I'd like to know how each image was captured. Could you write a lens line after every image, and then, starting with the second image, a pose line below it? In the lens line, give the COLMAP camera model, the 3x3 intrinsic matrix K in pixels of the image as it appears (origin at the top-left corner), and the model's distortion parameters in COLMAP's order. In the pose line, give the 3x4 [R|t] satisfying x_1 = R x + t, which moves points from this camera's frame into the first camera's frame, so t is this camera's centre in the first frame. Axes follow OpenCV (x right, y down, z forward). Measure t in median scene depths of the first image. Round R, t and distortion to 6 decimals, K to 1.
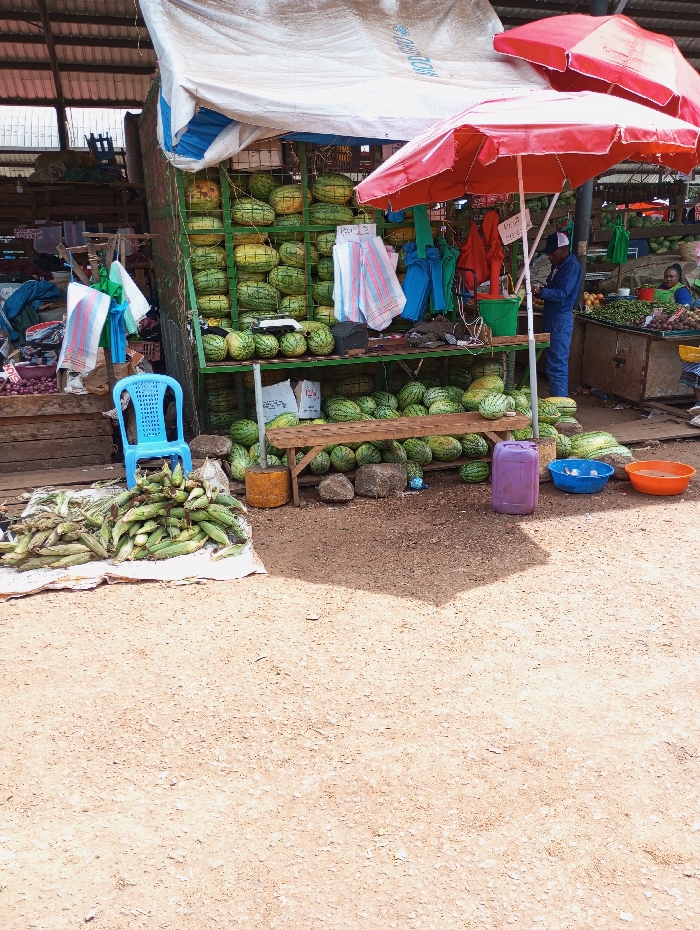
lens RADIAL K [[750.3, 0, 350.0], [0, 750.3, 465.0], [0, 0, 1]] dist [0.047416, -0.071216]
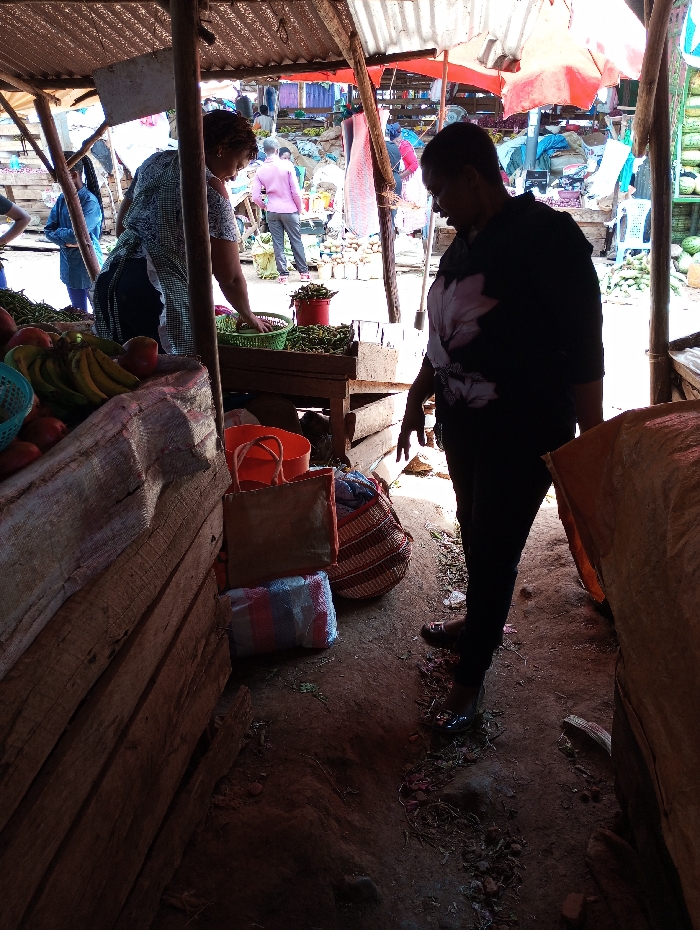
lens RADIAL K [[750.3, 0, 350.0], [0, 750.3, 465.0], [0, 0, 1]] dist [0.047416, -0.071216]
pose [[0.861888, 0.232477, -0.450670, 0.059725], [-0.149888, 0.965805, 0.211553, 0.172293], [0.484440, -0.114785, 0.867261, -0.749237]]
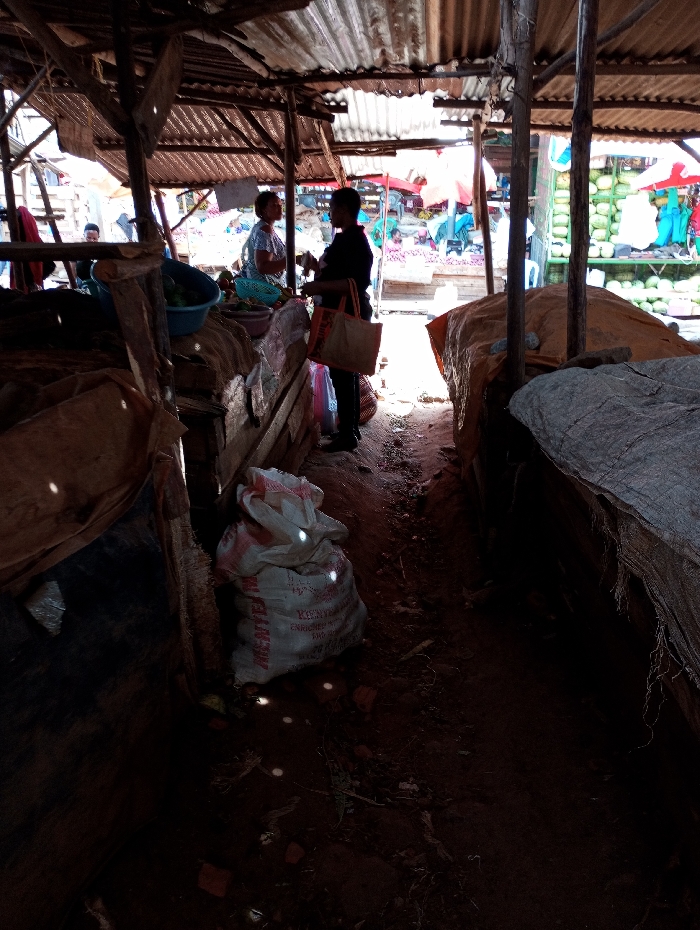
lens RADIAL K [[750.3, 0, 350.0], [0, 750.3, 465.0], [0, 0, 1]] dist [0.047416, -0.071216]
pose [[0.894344, 0.185279, -0.407211, 0.292143], [-0.149064, 0.981611, 0.119244, 0.282550], [0.421817, -0.045945, 0.905516, -1.274708]]
